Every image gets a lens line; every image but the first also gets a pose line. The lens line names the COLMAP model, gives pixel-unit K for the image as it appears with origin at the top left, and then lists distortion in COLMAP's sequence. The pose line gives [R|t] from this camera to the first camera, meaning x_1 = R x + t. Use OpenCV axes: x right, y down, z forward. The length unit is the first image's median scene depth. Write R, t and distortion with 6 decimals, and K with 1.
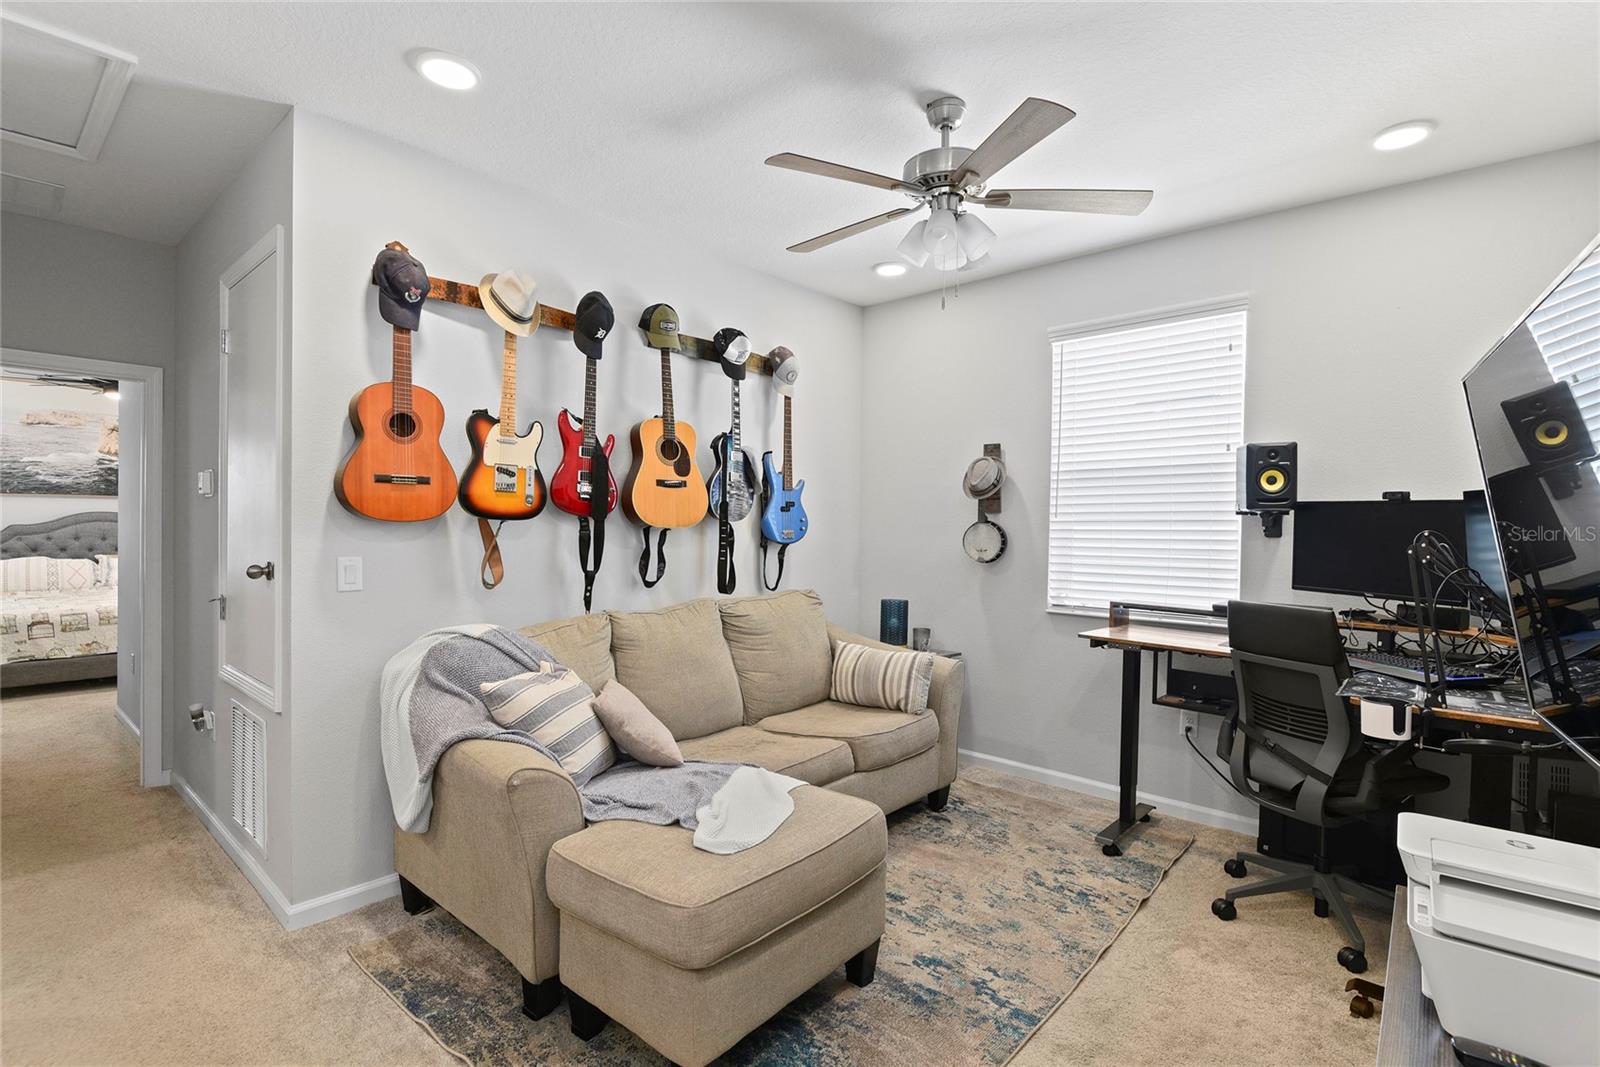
lens RADIAL K [[746.5, 0, 805.1], [0, 746.5, 529.3], [0, 0, 1]] dist [-0.020216, -0.000312]
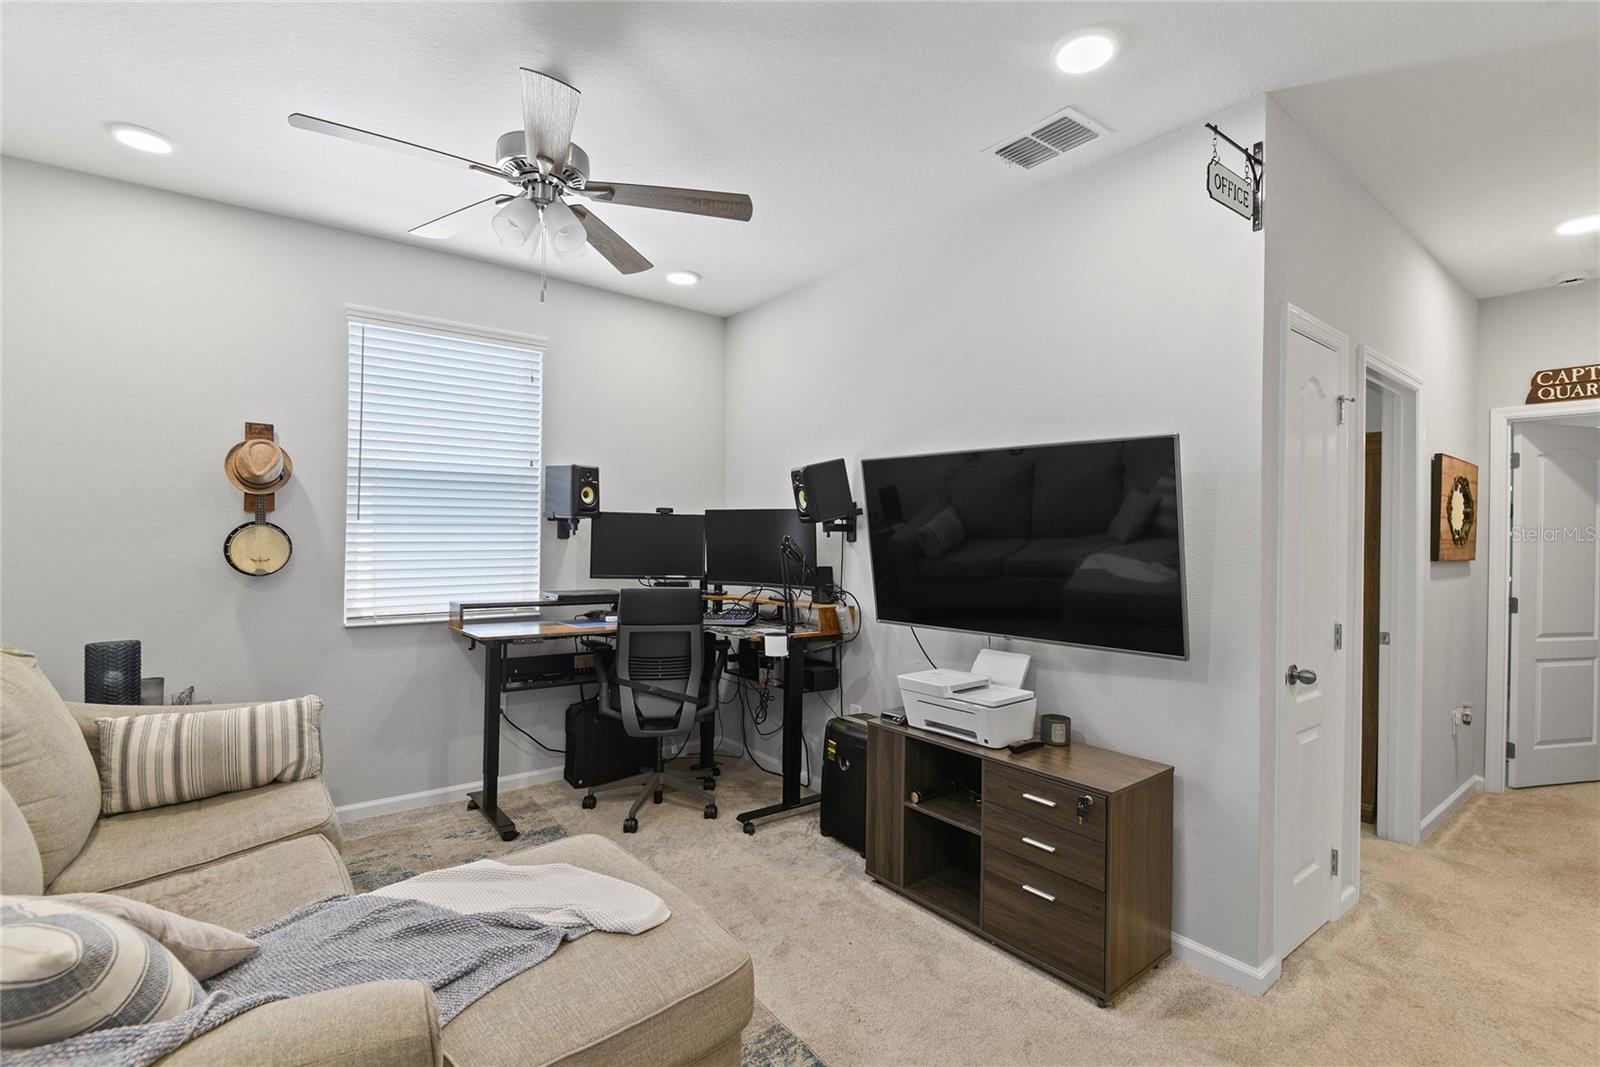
lens RADIAL K [[733.7, 0, 803.9], [0, 733.7, 530.0], [0, 0, 1]] dist [0.000638, -0.027569]
pose [[0.139538, -0.005596, 0.990201, -0.515164], [-0.005327, 0.999965, 0.006402, -0.013205], [-0.990202, -0.006168, 0.139503, 0.396936]]
